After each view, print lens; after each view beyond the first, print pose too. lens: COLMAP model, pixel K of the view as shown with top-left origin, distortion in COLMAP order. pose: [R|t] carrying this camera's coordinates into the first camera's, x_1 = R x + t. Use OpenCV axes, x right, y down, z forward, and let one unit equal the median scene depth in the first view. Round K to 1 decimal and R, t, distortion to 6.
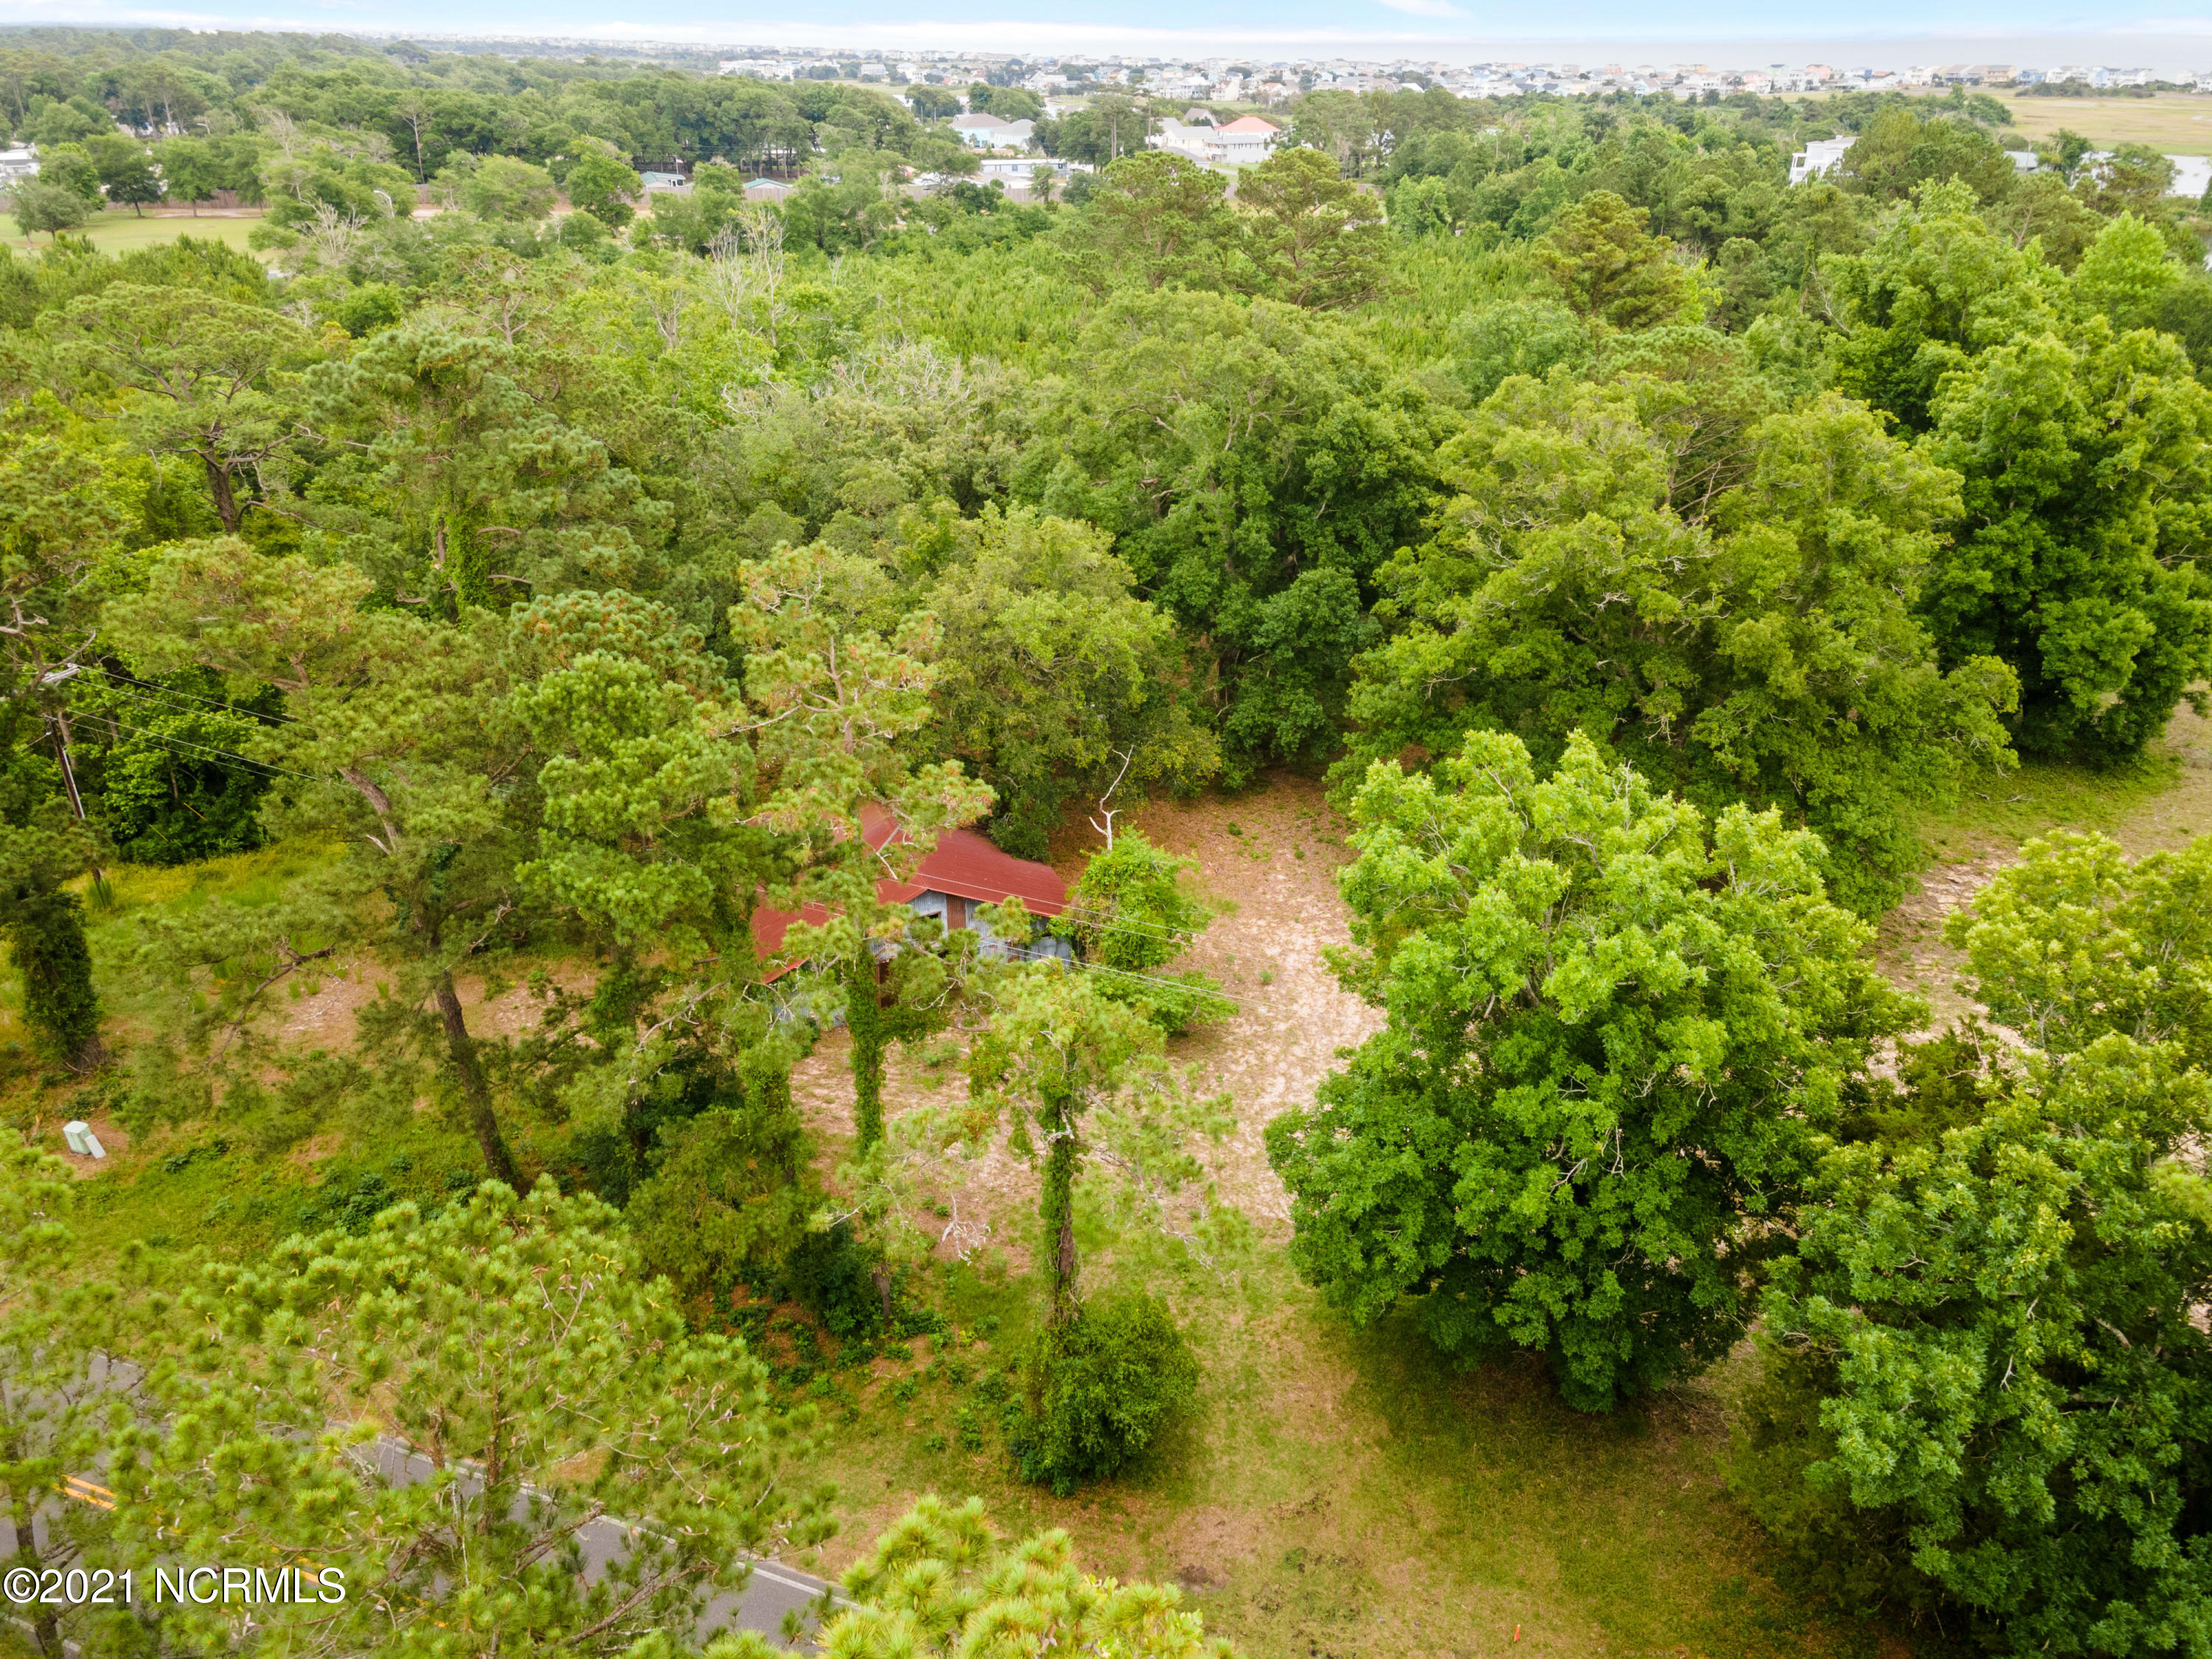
lens RADIAL K [[1564.9, 0, 1106.0], [0, 1564.9, 829.5], [0, 0, 1]] dist [0.007774, 0.062686]
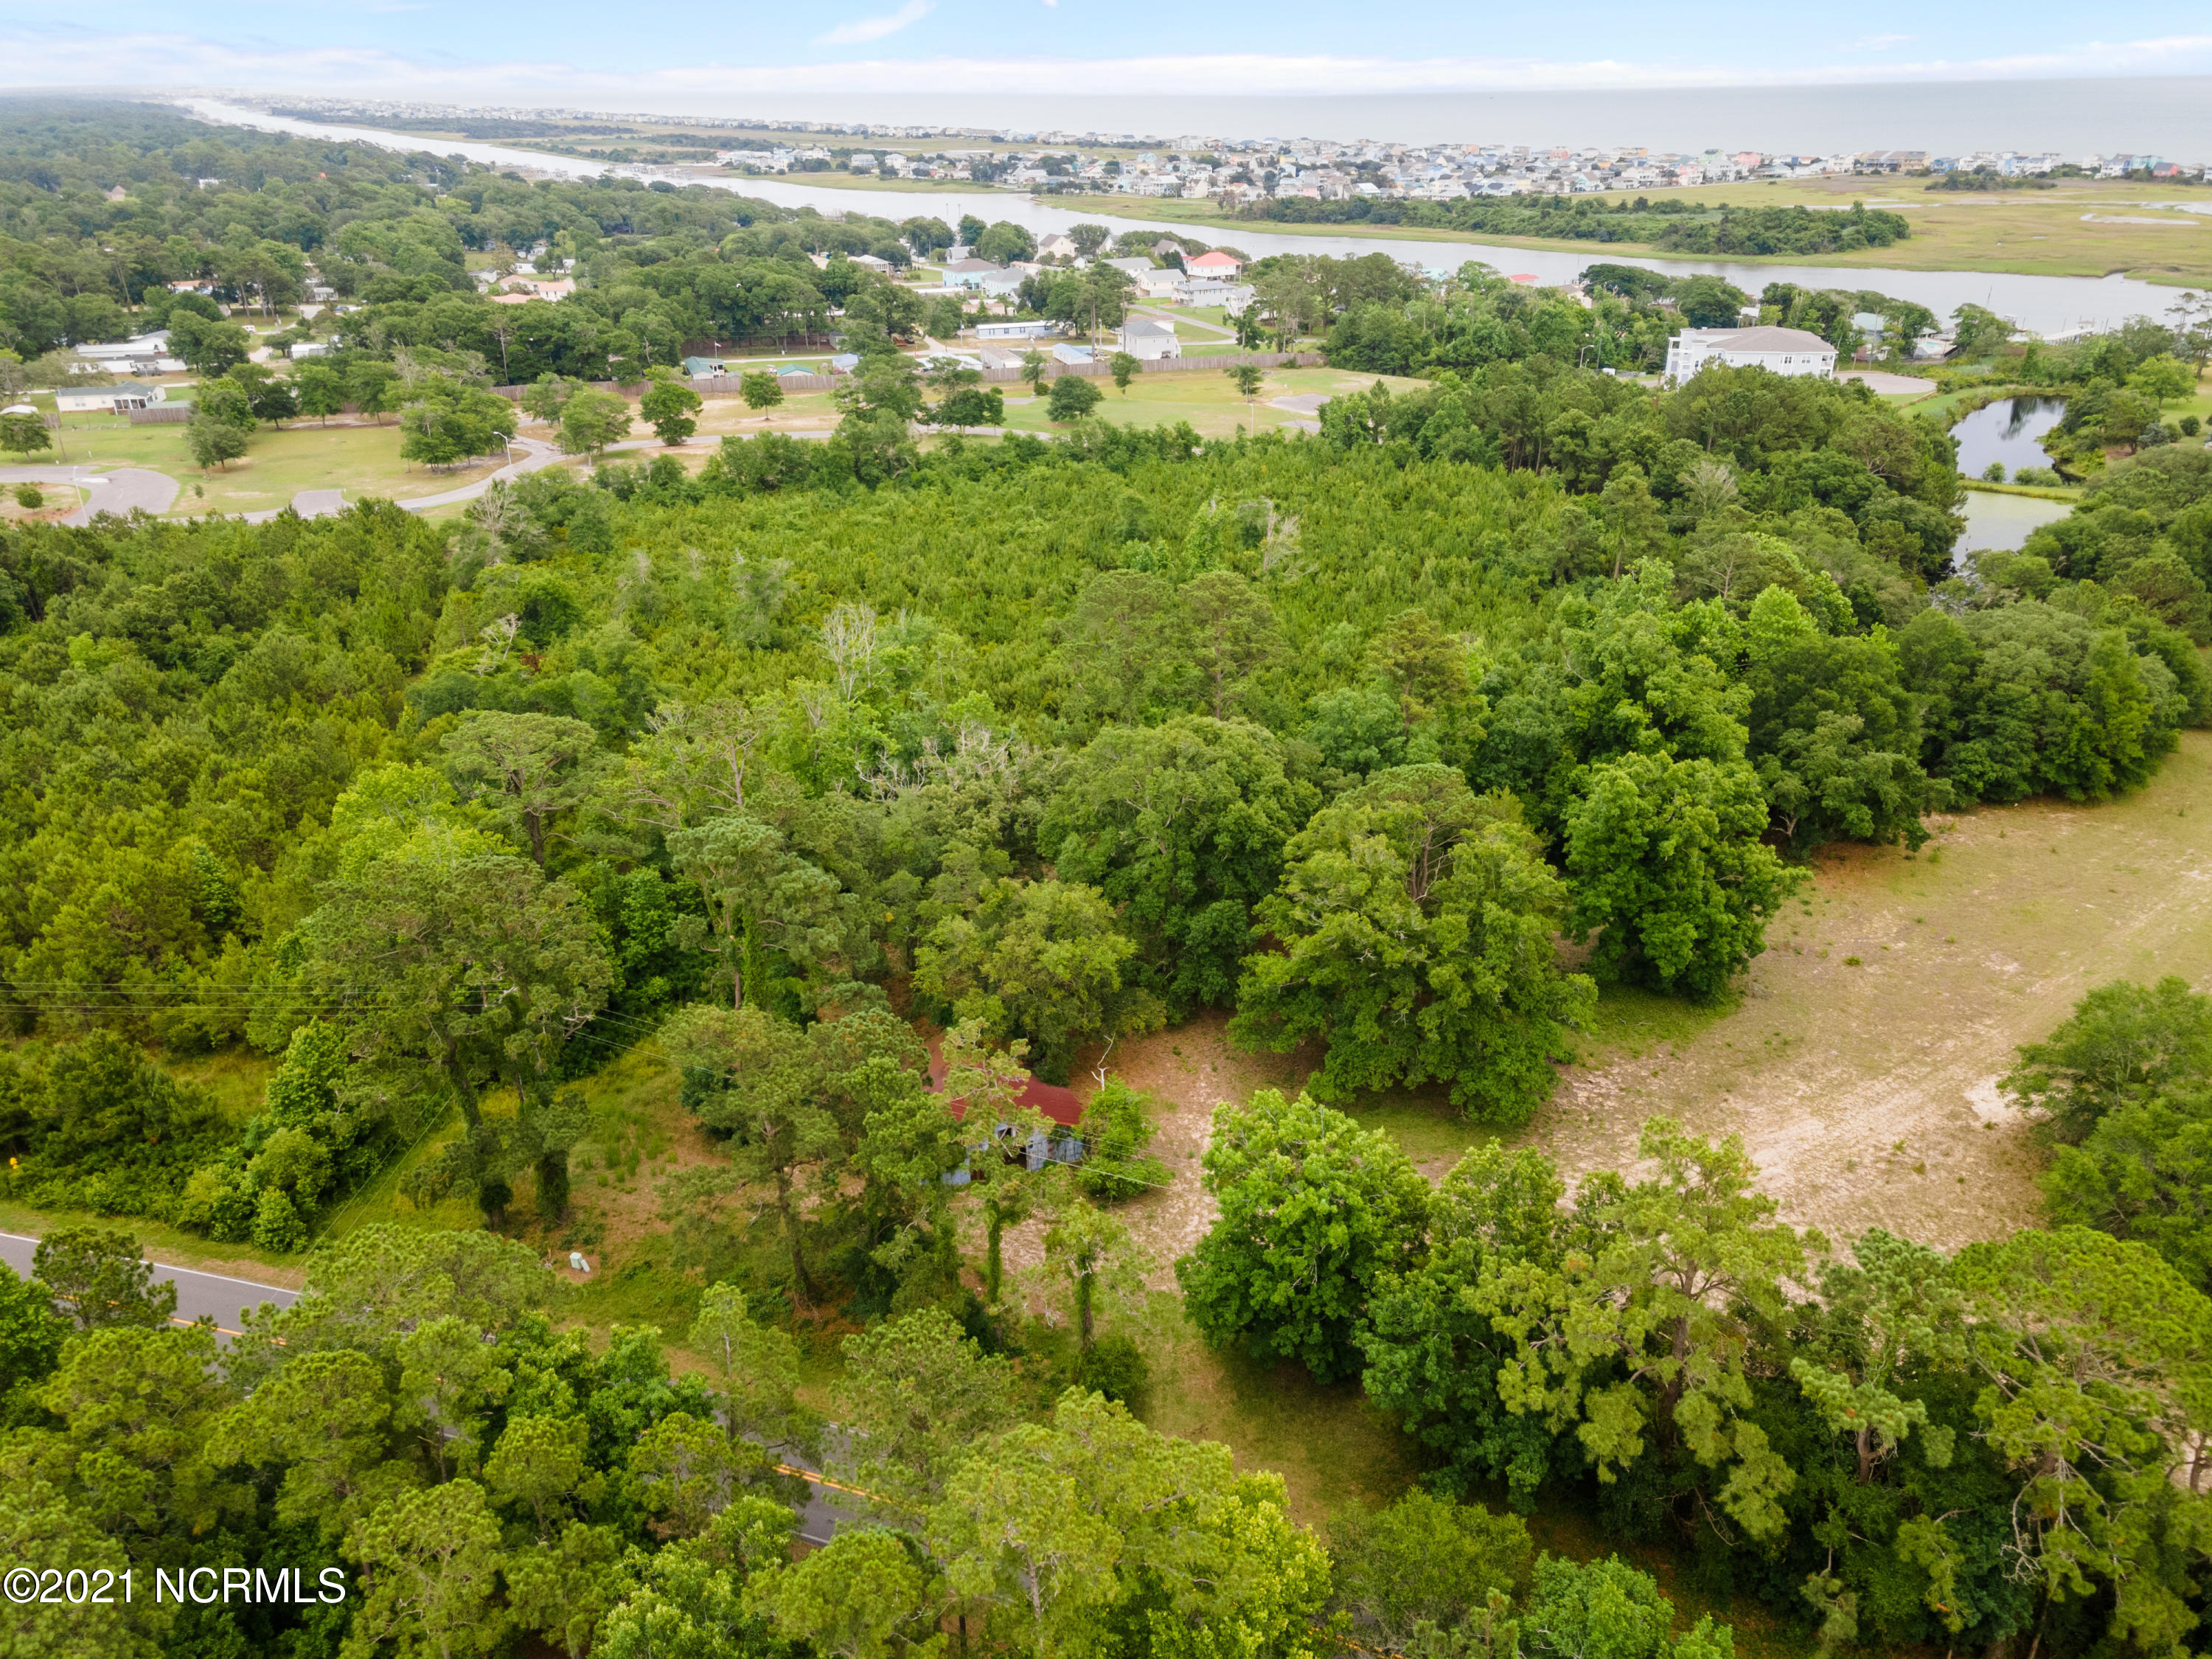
lens RADIAL K [[1535.3, 0, 1106.0], [0, 1535.3, 829.5], [0, 0, 1]] dist [-0.000073, 0.097648]
pose [[0.999833, -0.016633, 0.007636, -0.002557], [0.016791, 0.999637, -0.021070, -0.228871], [-0.007283, 0.021195, 0.999749, -0.727494]]
